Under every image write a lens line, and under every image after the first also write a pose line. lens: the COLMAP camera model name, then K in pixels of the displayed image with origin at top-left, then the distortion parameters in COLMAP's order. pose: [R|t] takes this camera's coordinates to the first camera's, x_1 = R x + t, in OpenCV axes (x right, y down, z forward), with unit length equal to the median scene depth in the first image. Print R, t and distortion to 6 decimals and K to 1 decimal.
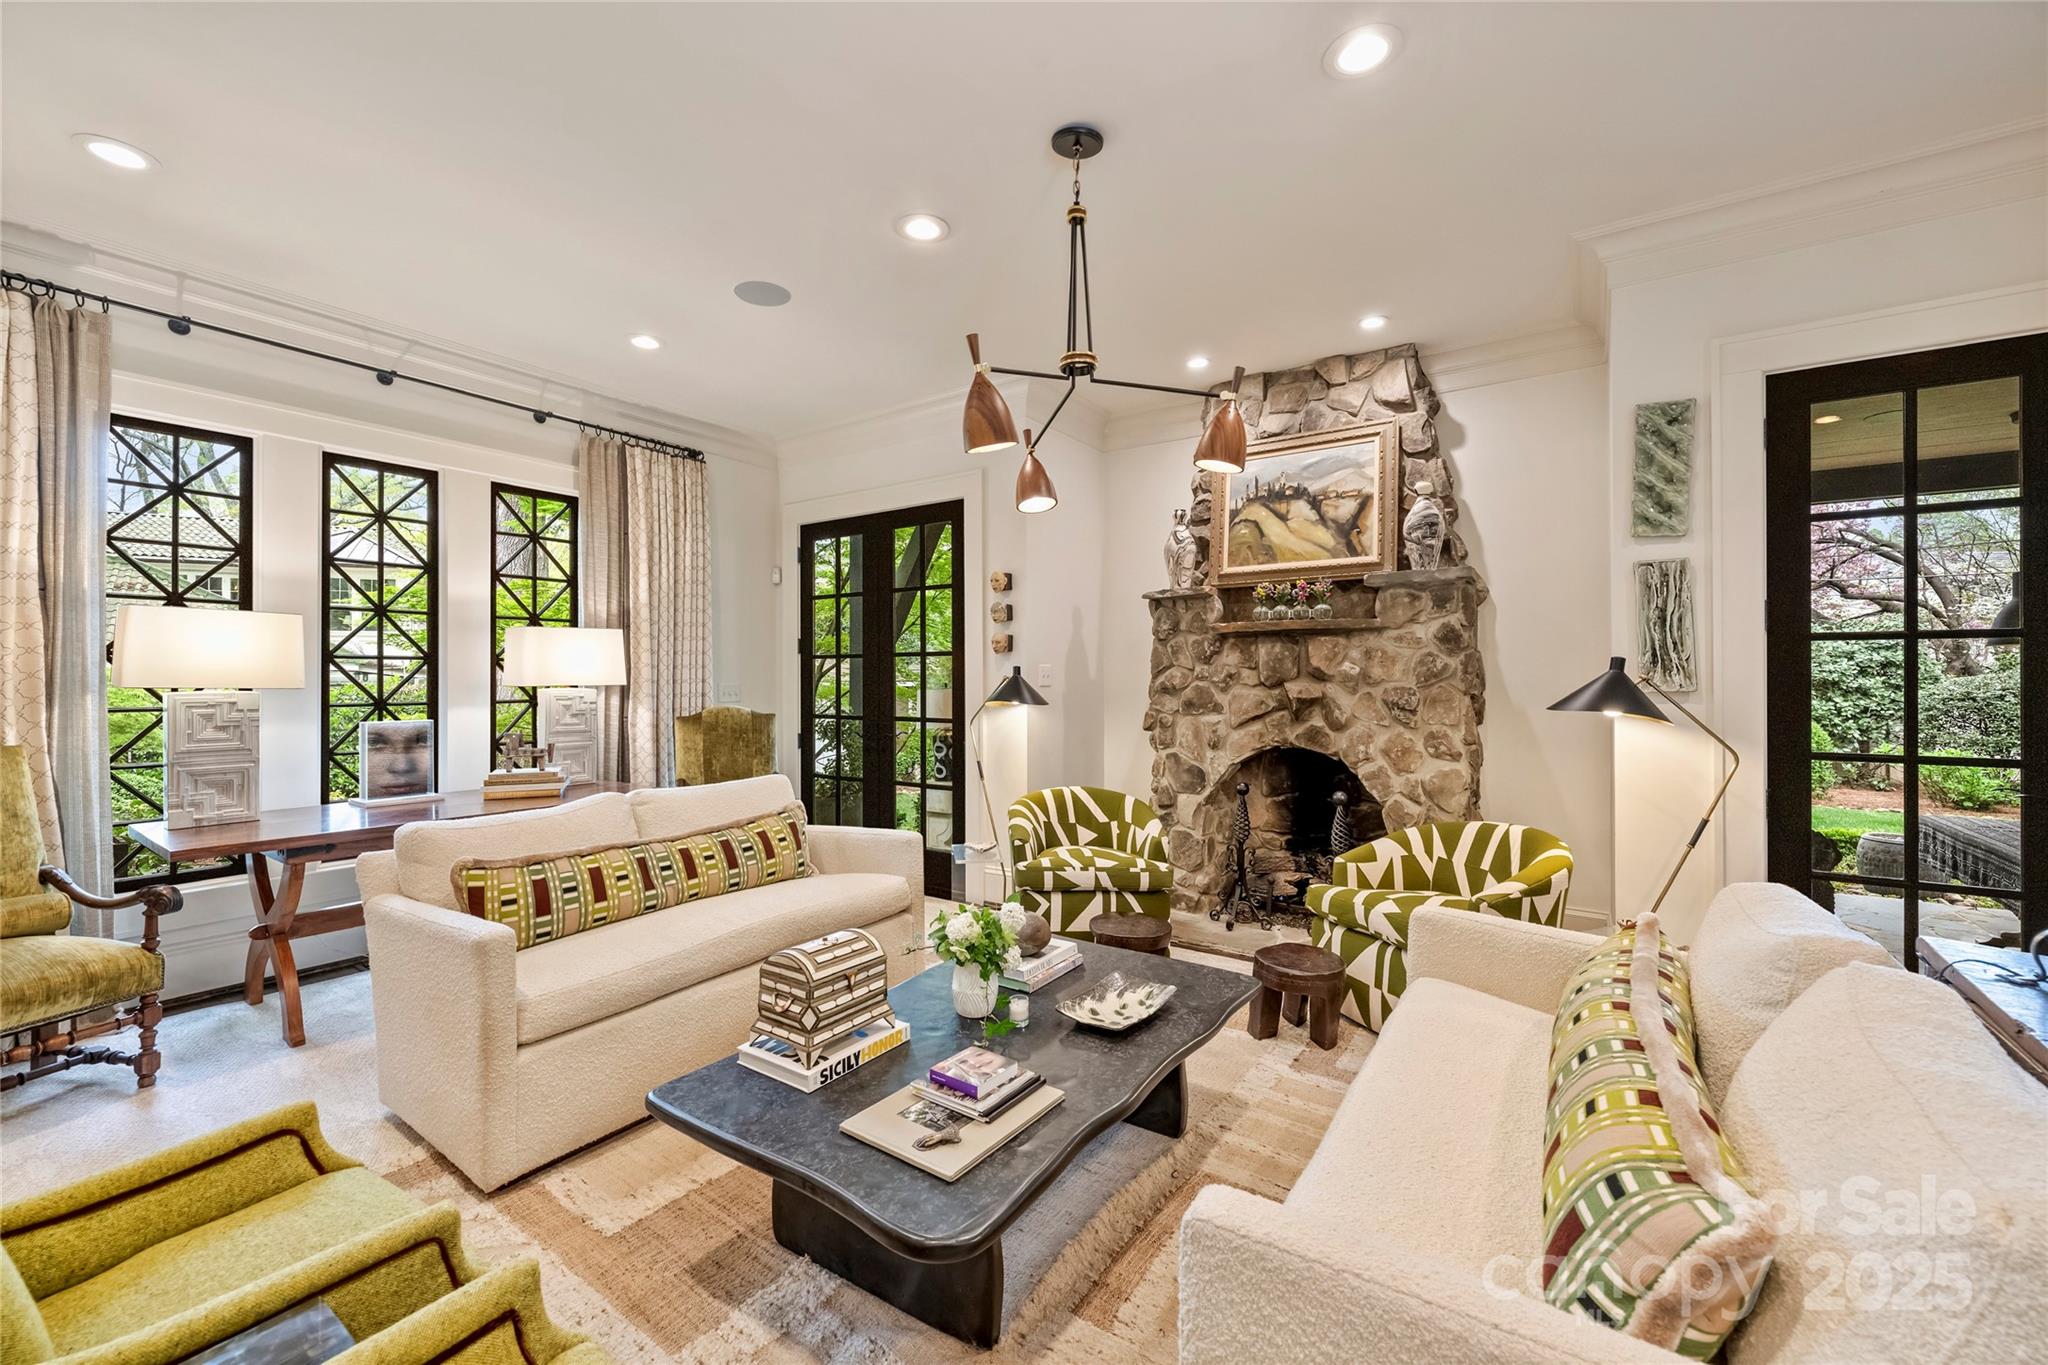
lens RADIAL K [[821.4, 0, 1021.2], [0, 821.4, 673.0], [0, 0, 1]] dist [-0.001149, 0.000707]
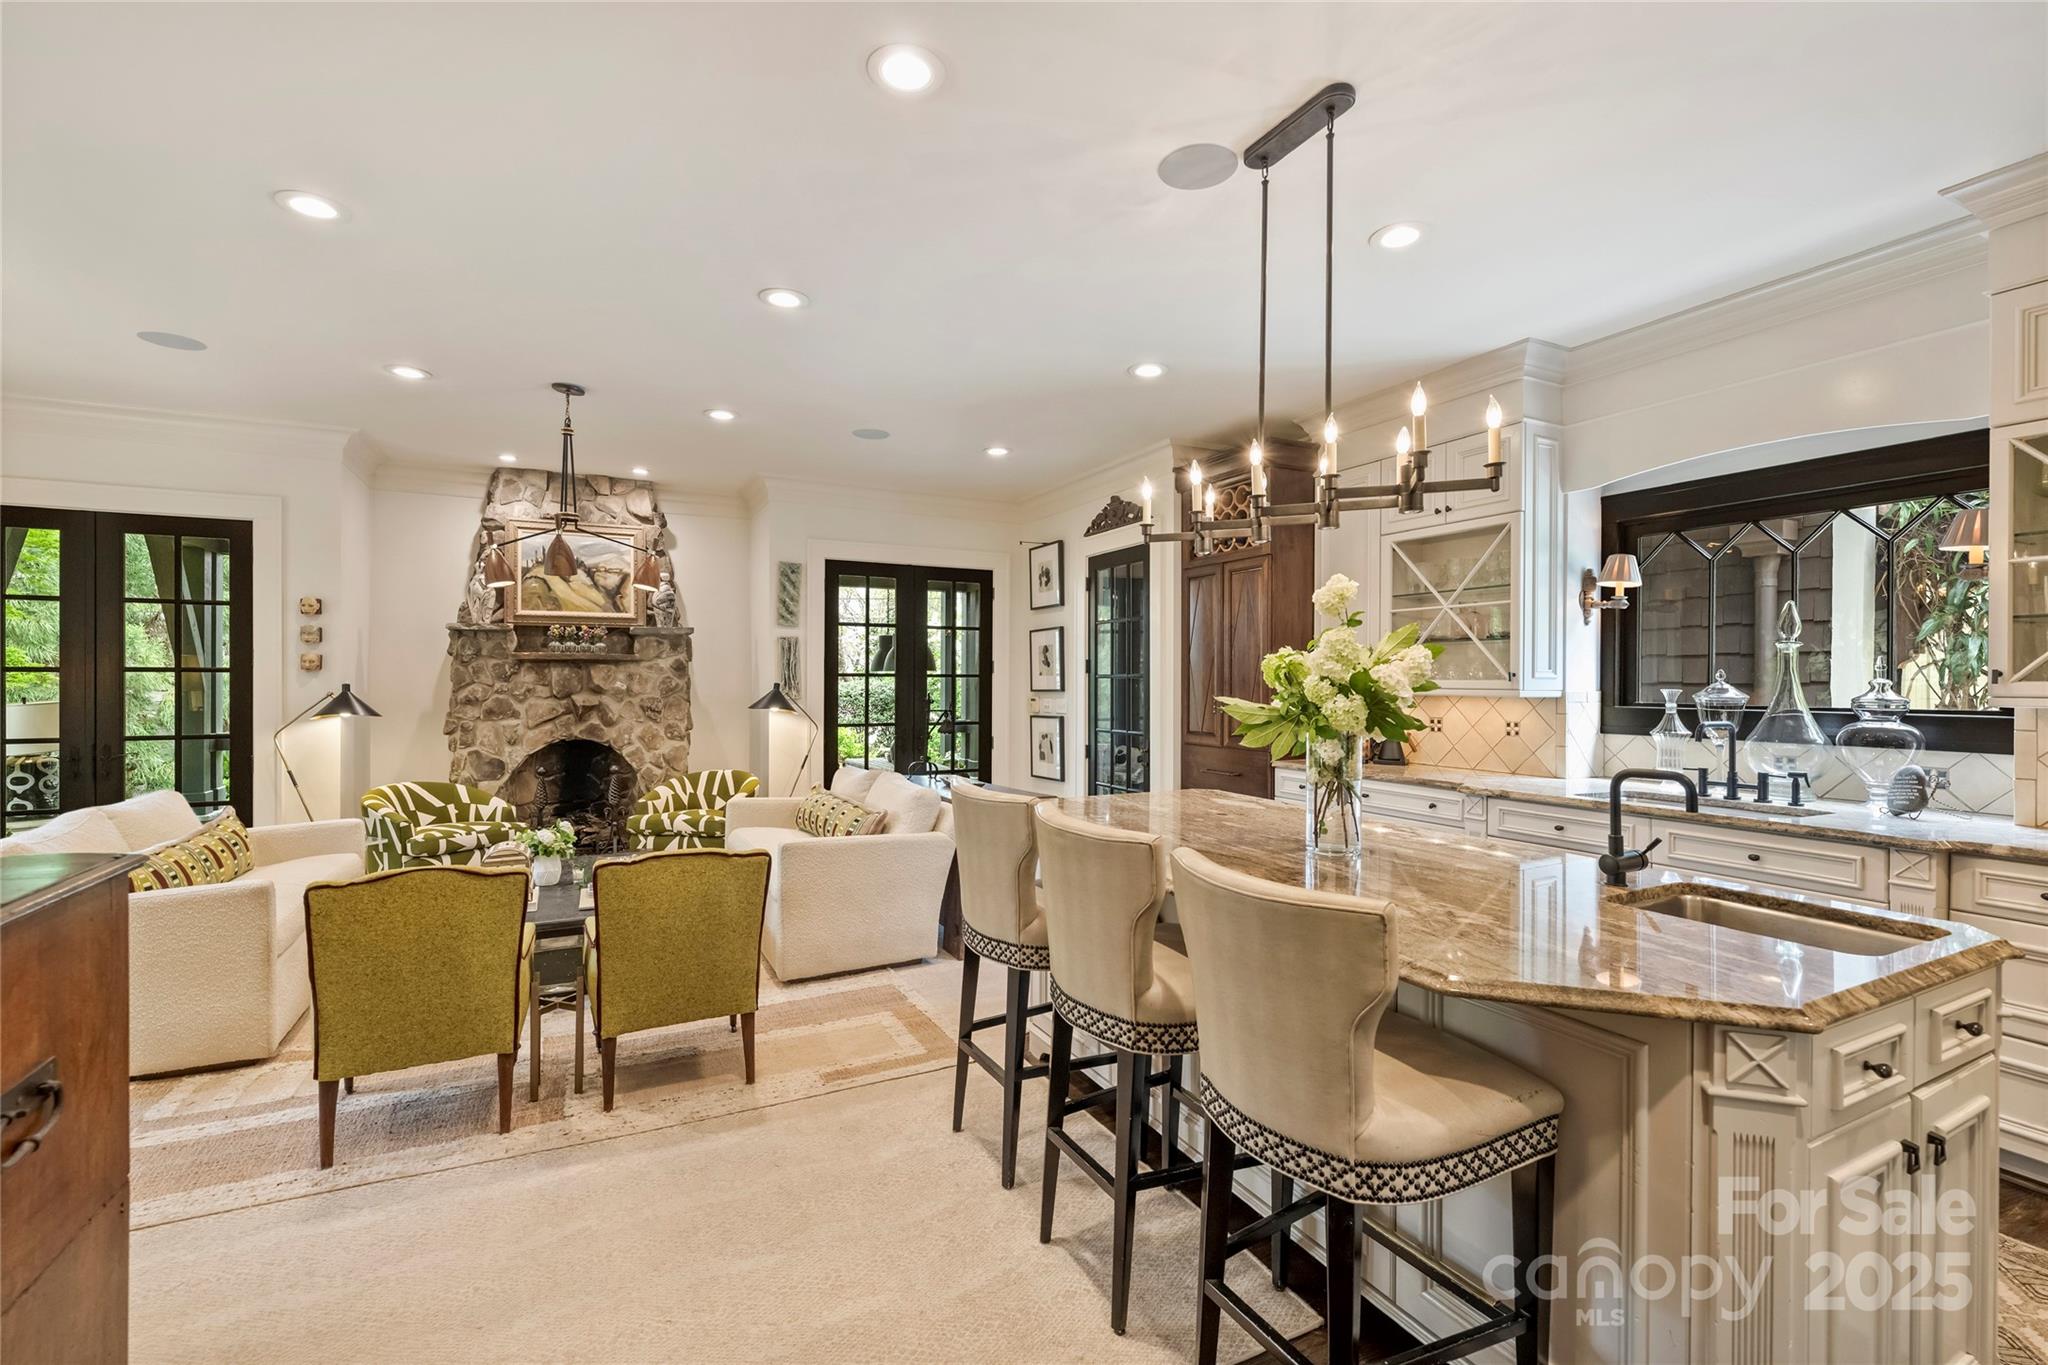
lens RADIAL K [[888.9, 0, 1014.8], [0, 888.9, 678.7], [0, 0, 1]] dist [-0.001311, 0.000447]
pose [[0.488178, 0.002613, 0.872740, -0.685149], [-0.009517, 0.999952, 0.002329, -0.029064], [-0.872692, -0.009443, 0.488179, -0.461576]]
